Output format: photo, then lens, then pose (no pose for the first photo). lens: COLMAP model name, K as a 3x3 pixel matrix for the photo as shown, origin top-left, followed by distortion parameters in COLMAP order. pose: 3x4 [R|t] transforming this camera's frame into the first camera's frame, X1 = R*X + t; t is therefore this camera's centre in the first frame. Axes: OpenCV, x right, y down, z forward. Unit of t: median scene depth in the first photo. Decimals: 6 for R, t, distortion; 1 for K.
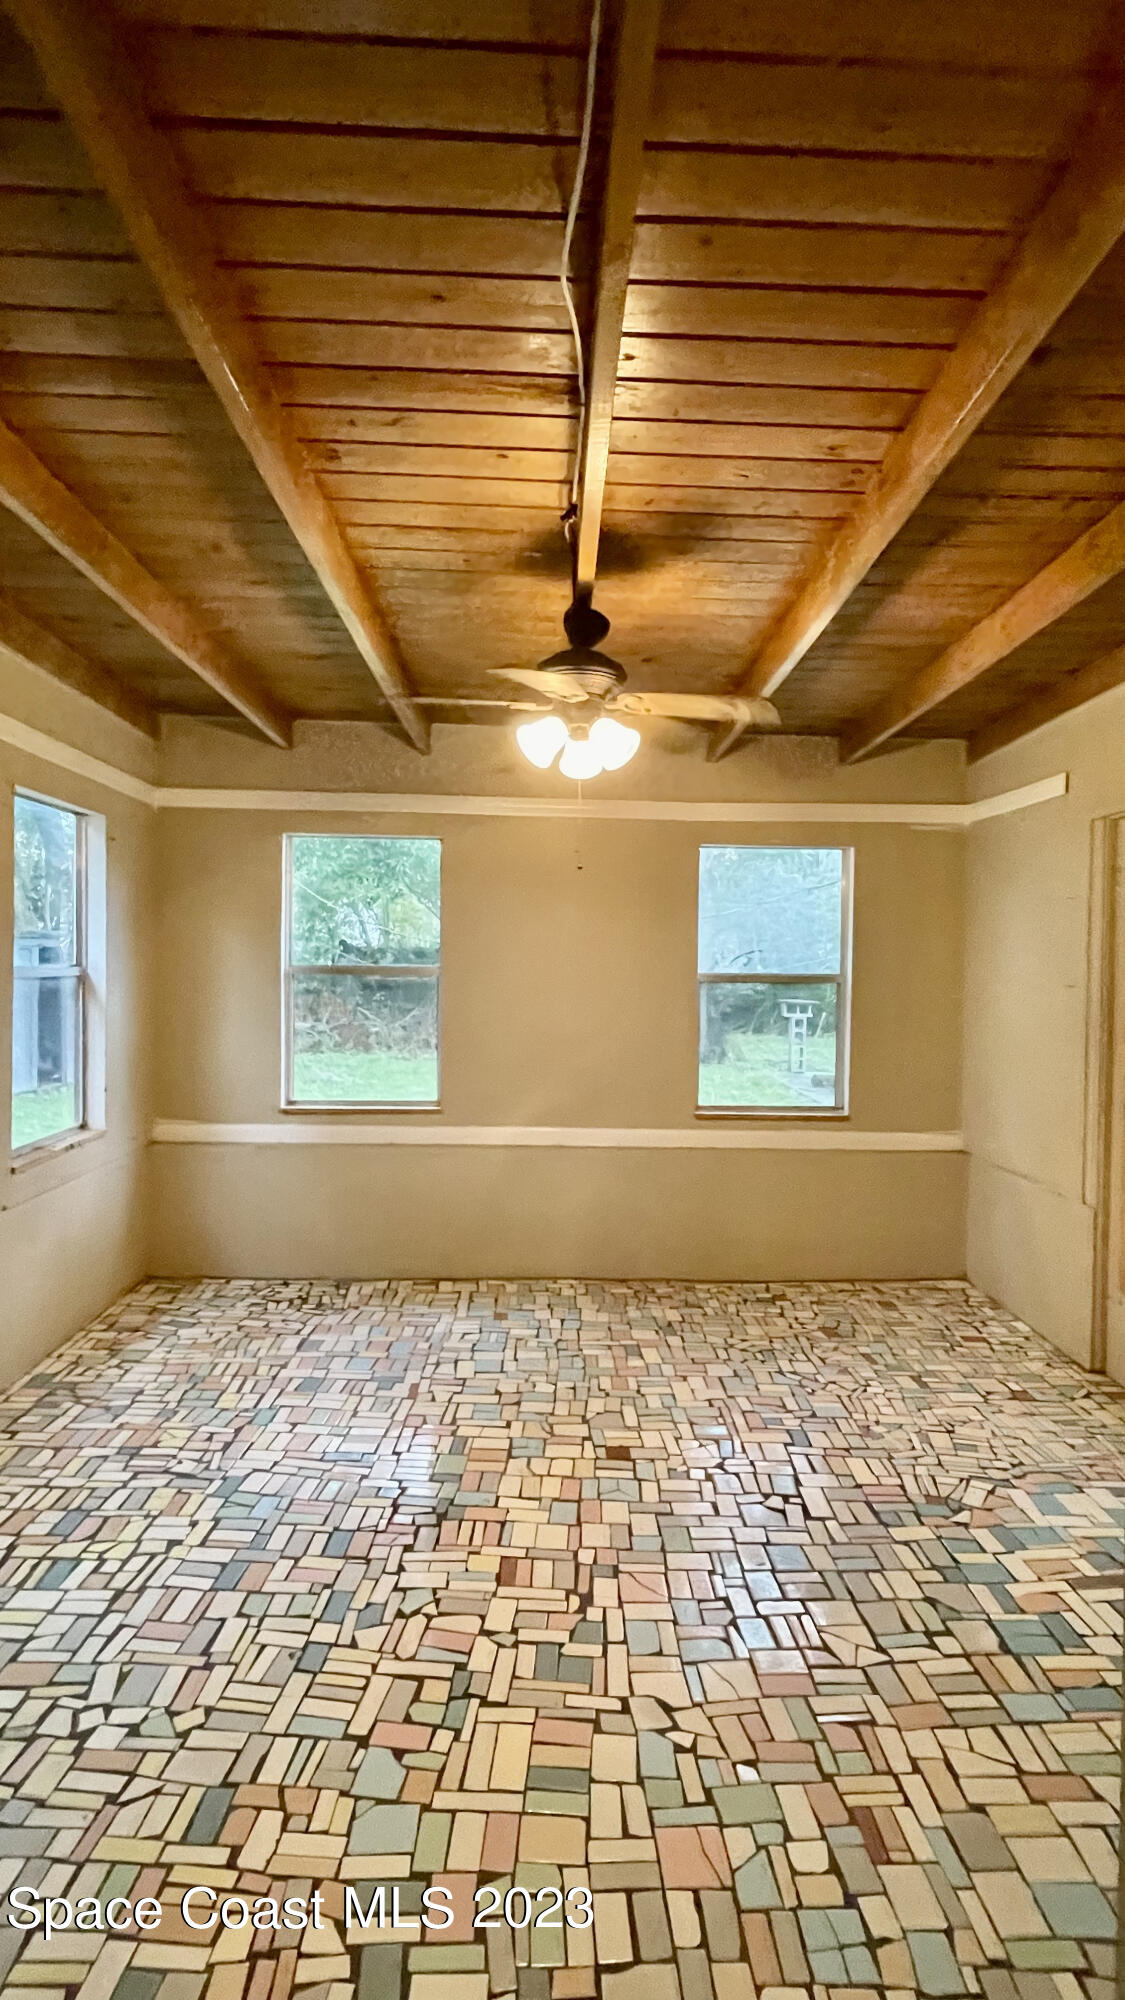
lens RADIAL K [[1018.3, 0, 570.2], [0, 1018.3, 995.8], [0, 0, 1]] dist [-0.012978, 0.004910]
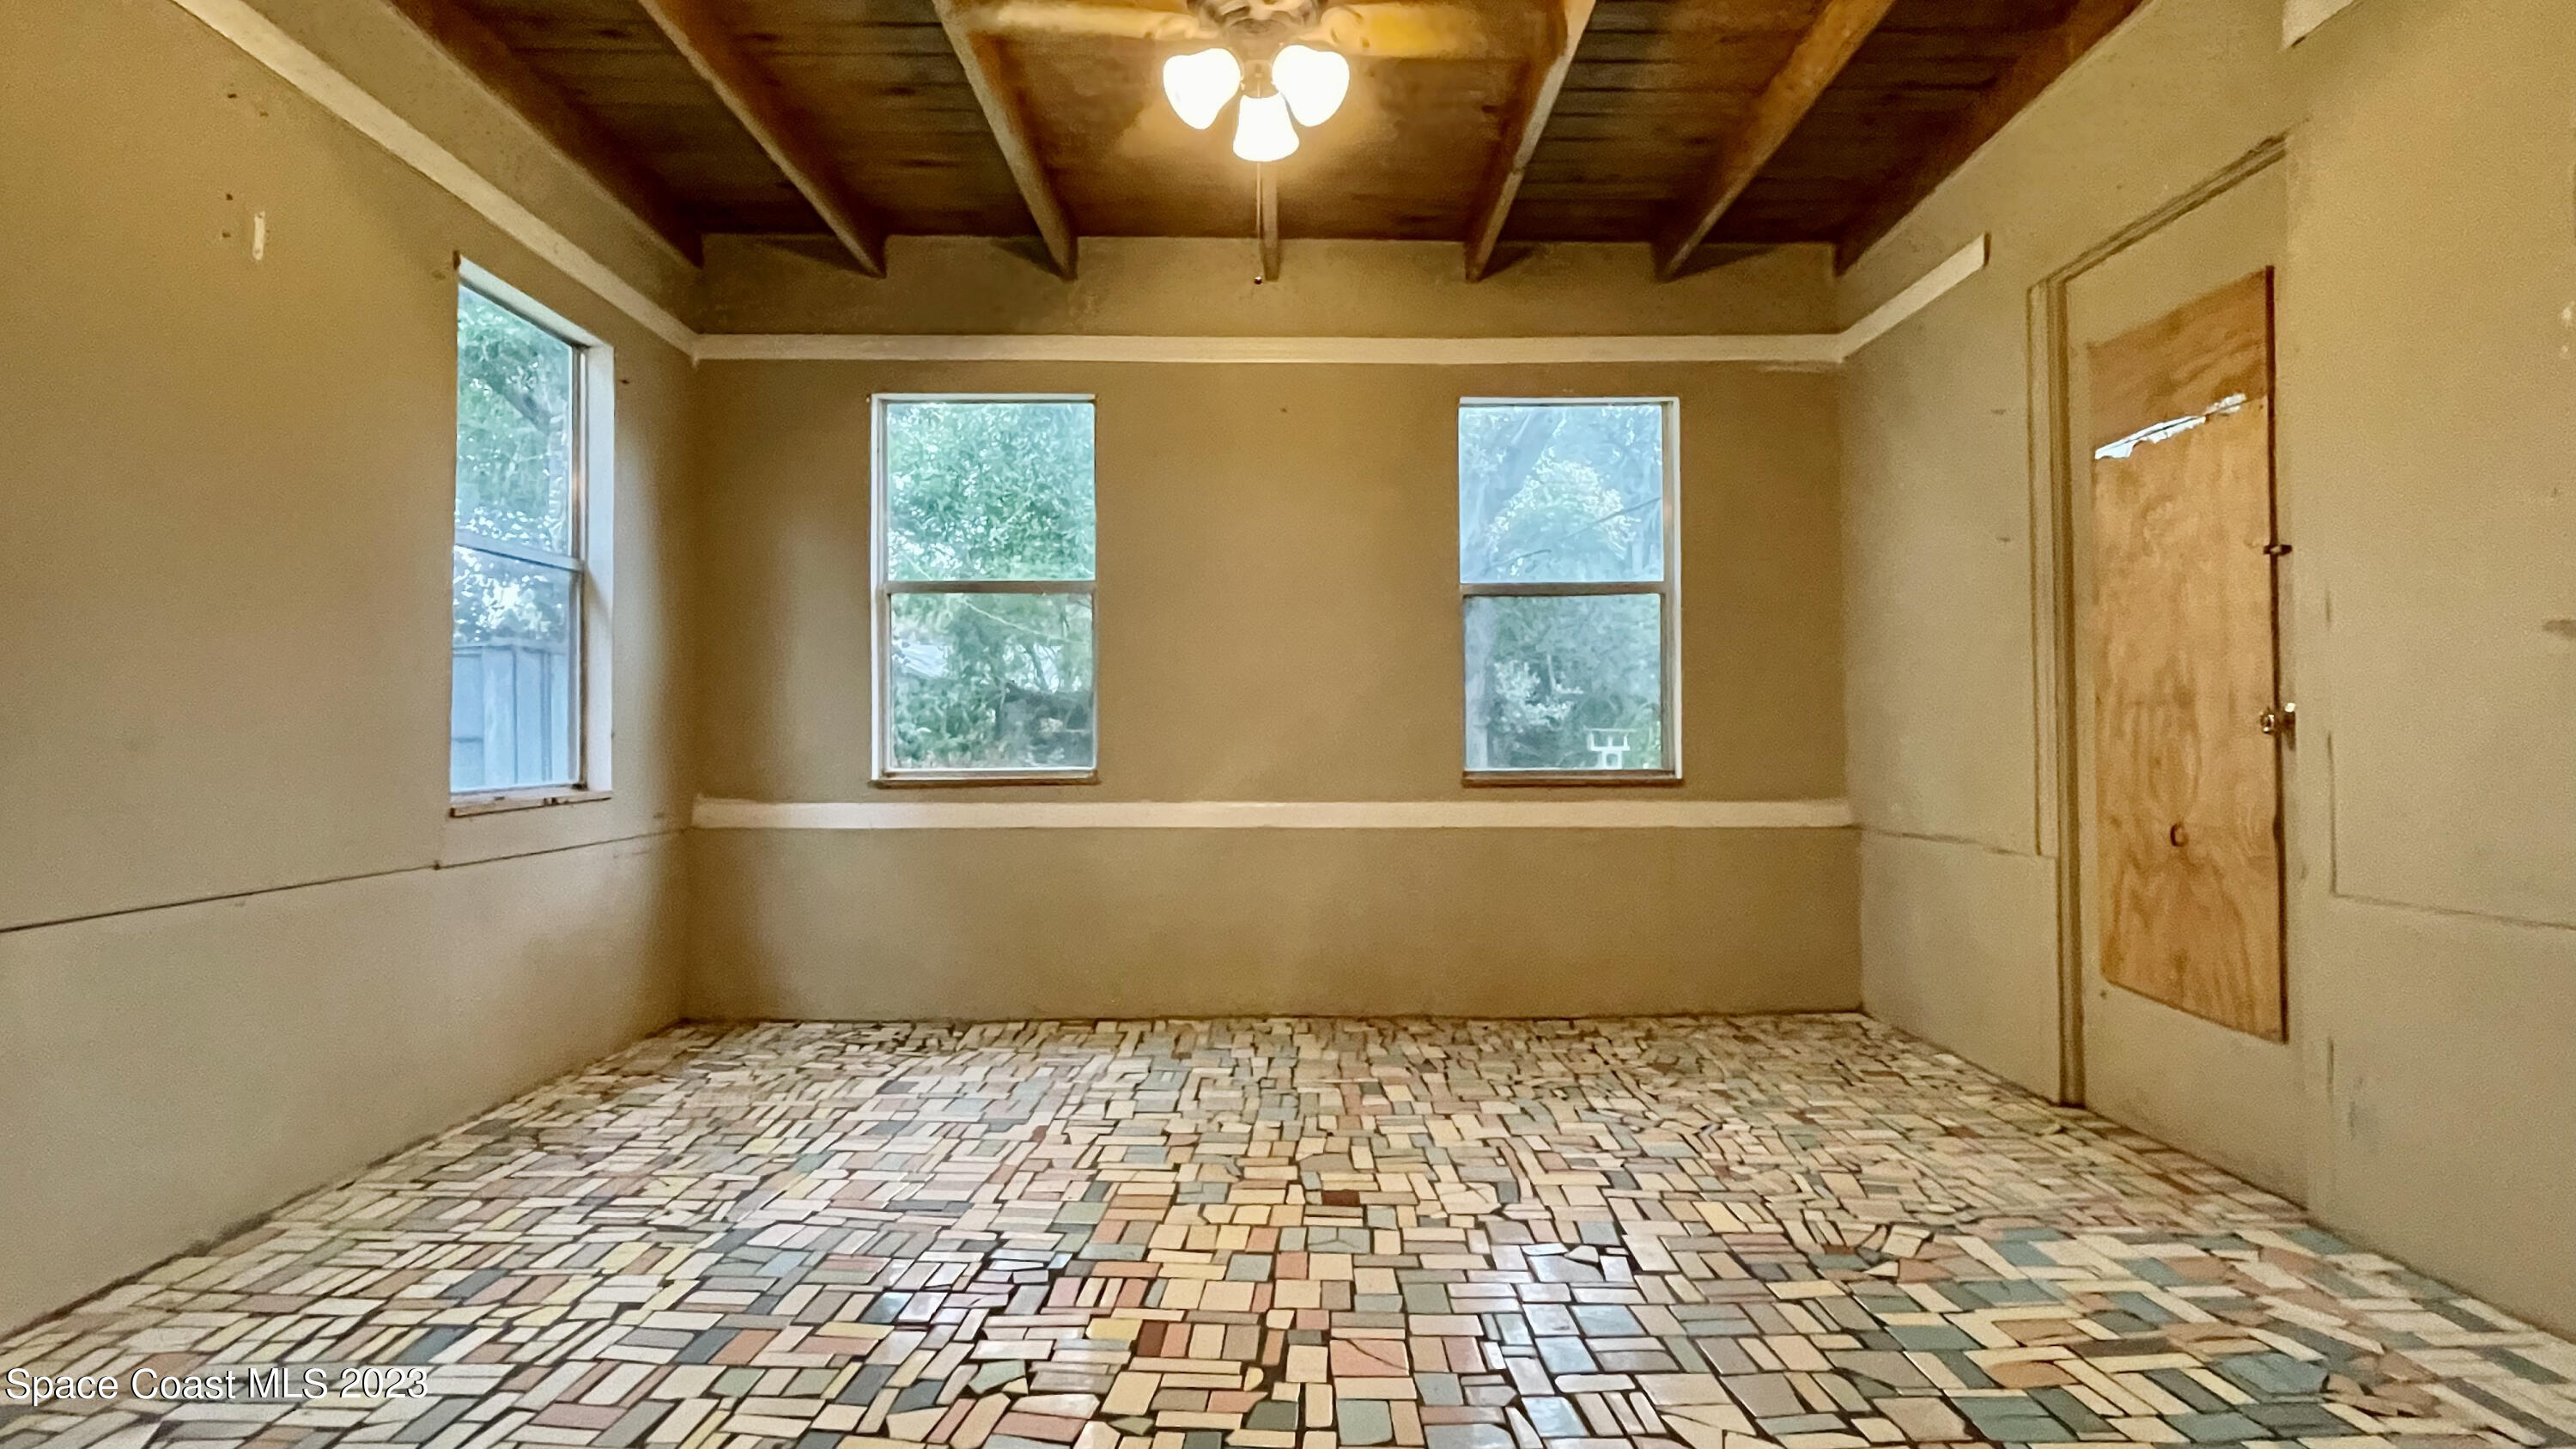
lens RADIAL K [[1311.8, 0, 1285.5], [0, 1311.8, 731.2], [0, 0, 1]] dist [-0.012978, 0.004910]
pose [[0.999560, -0.018571, -0.023131, 0.035805], [0.017619, 0.999016, -0.040712, 0.181108], [0.023864, 0.040287, 0.998903, 0.148685]]
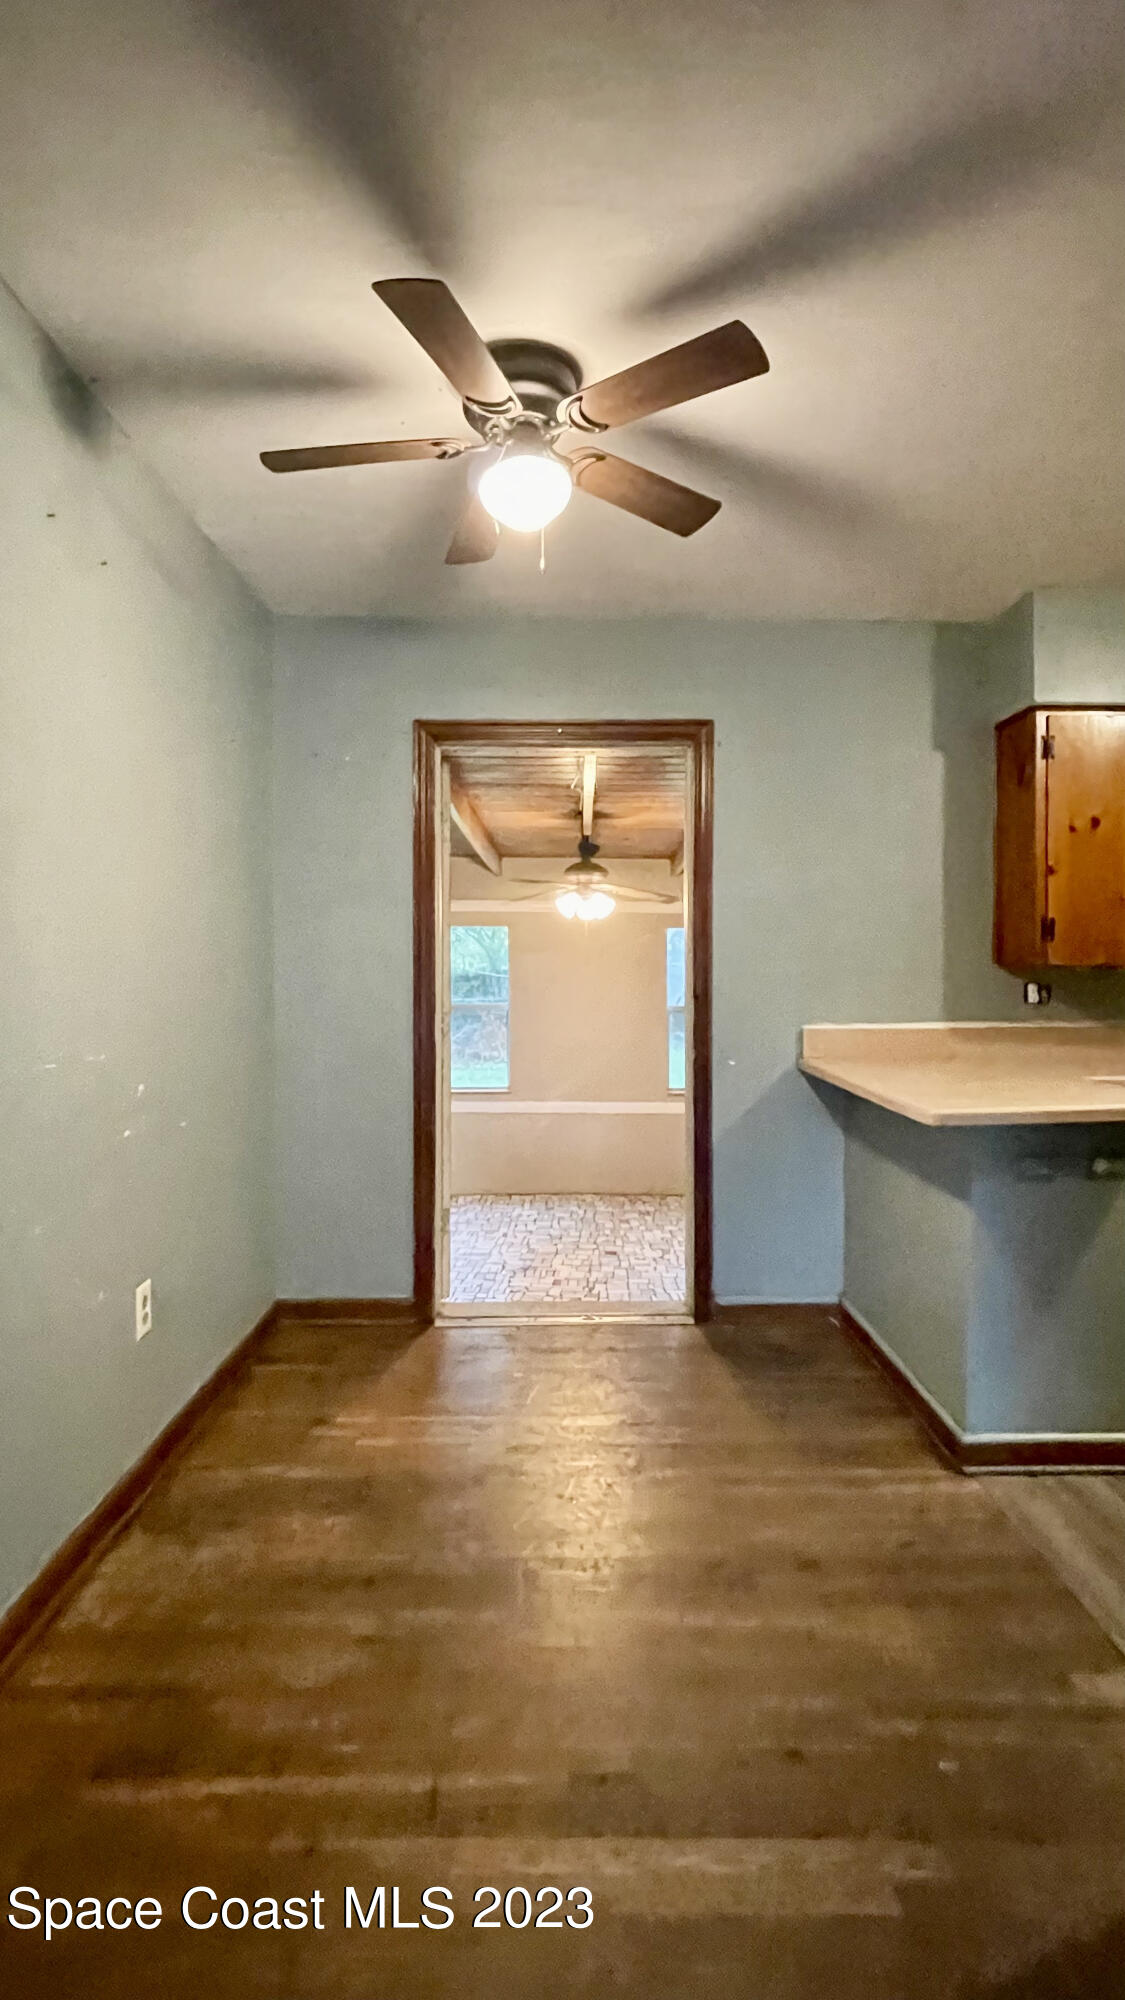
lens RADIAL K [[1018.3, 0, 557.4], [0, 1018.3, 990.8], [0, 0, 1]] dist [-0.012978, 0.004910]
pose [[0.998797, -0.014149, -0.046956, 0.042075], [0.013149, 0.999682, -0.021538, -0.022943], [0.047246, 0.020894, 0.998665, -0.987531]]
